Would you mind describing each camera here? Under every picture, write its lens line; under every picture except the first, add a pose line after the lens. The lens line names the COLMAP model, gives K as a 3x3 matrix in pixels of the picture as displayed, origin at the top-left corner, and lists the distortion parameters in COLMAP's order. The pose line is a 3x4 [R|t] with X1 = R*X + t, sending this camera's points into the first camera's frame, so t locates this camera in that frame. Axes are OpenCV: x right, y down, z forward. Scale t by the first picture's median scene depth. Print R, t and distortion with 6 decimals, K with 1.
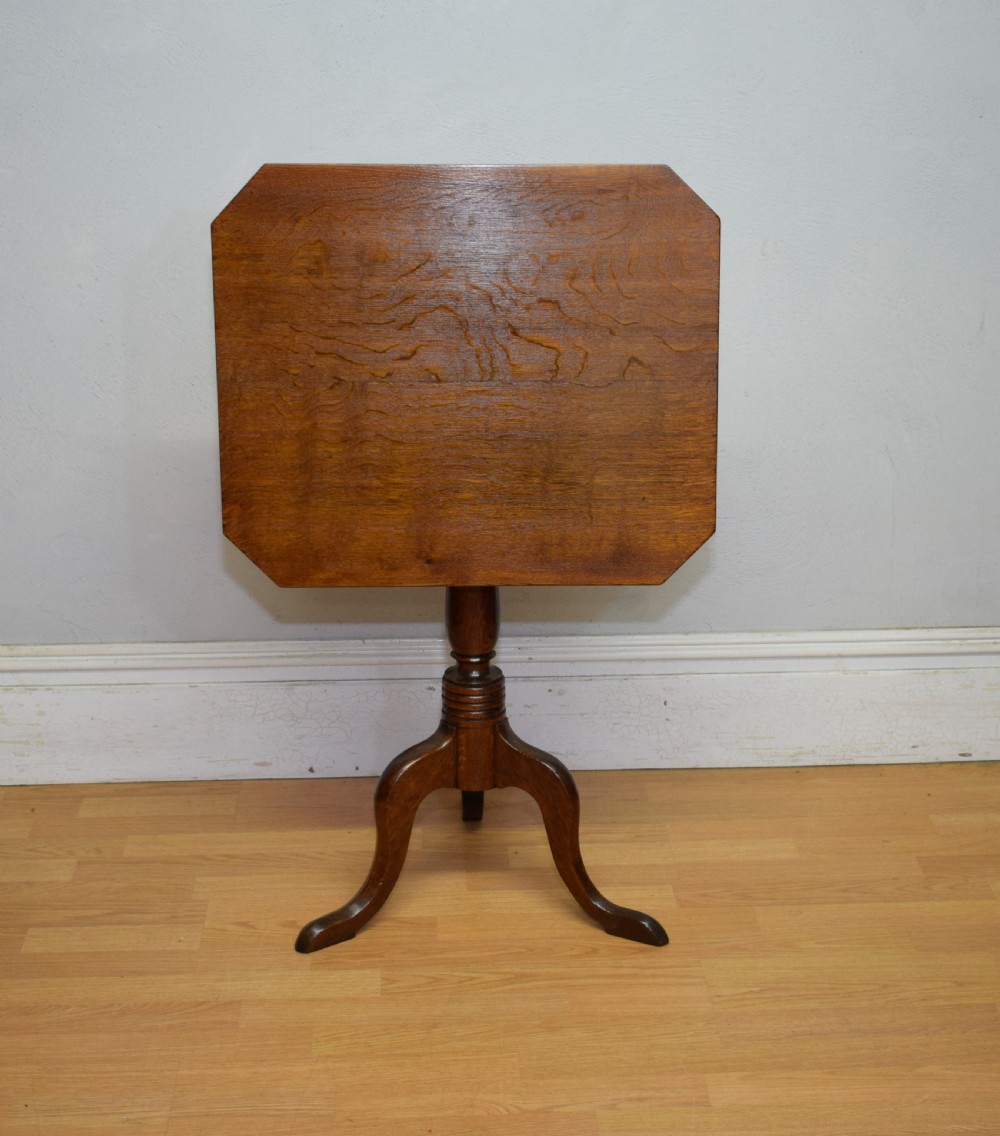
lens RADIAL K [[1006.9, 0, 504.1], [0, 1006.9, 658.6], [0, 0, 1]] dist [-0.005128, 0.000088]
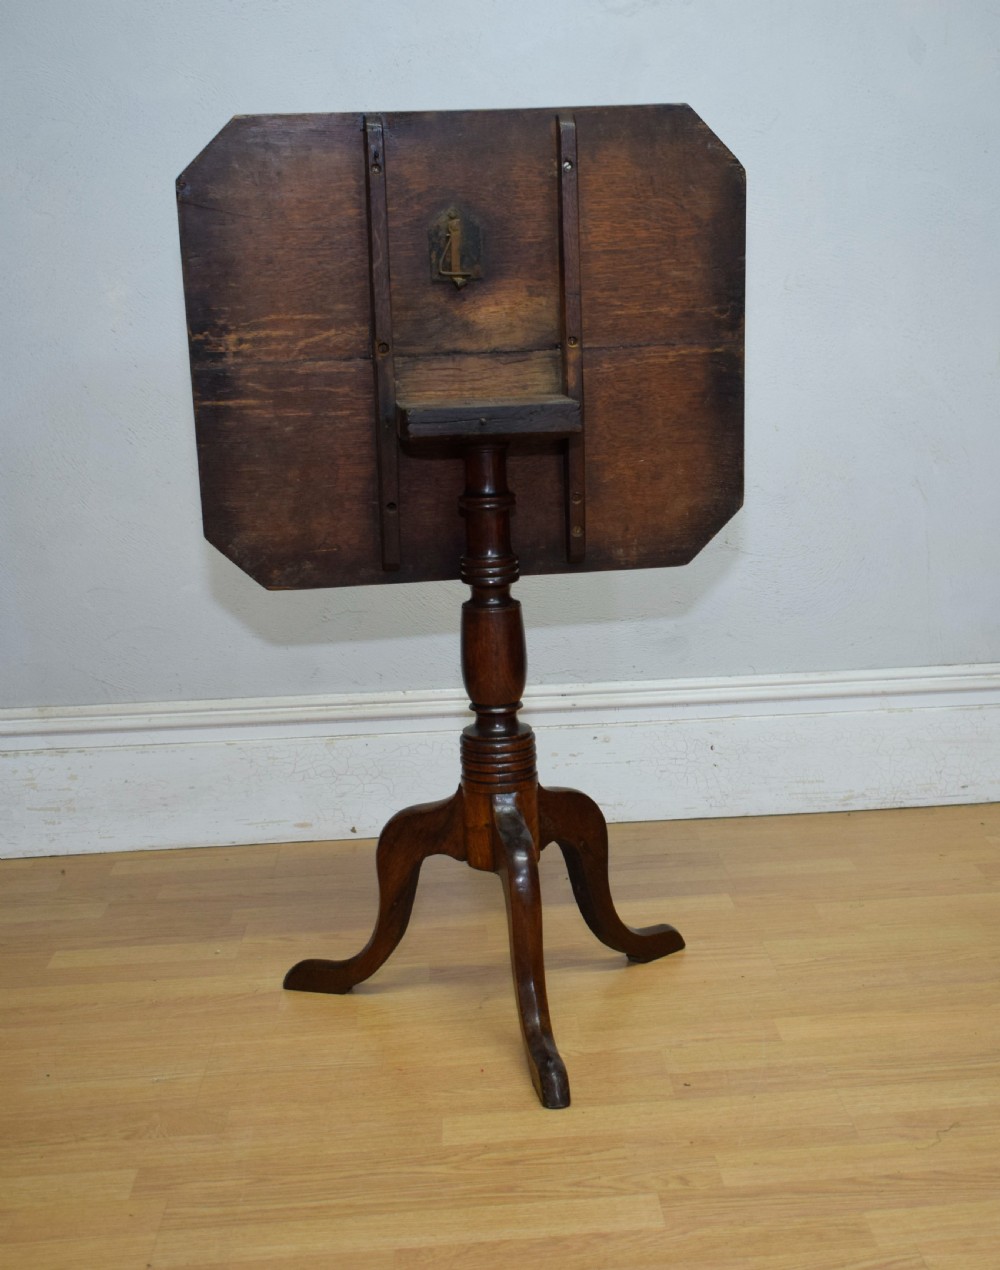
lens RADIAL K [[997.8, 0, 574.5], [0, 997.8, 834.3], [0, 0, 1]] dist [-0.003355, -0.003700]
pose [[0.998953, -0.036210, 0.027953, -0.006925], [0.038493, 0.995552, -0.085988, 0.270138], [-0.024715, 0.086974, 0.995904, 0.045108]]
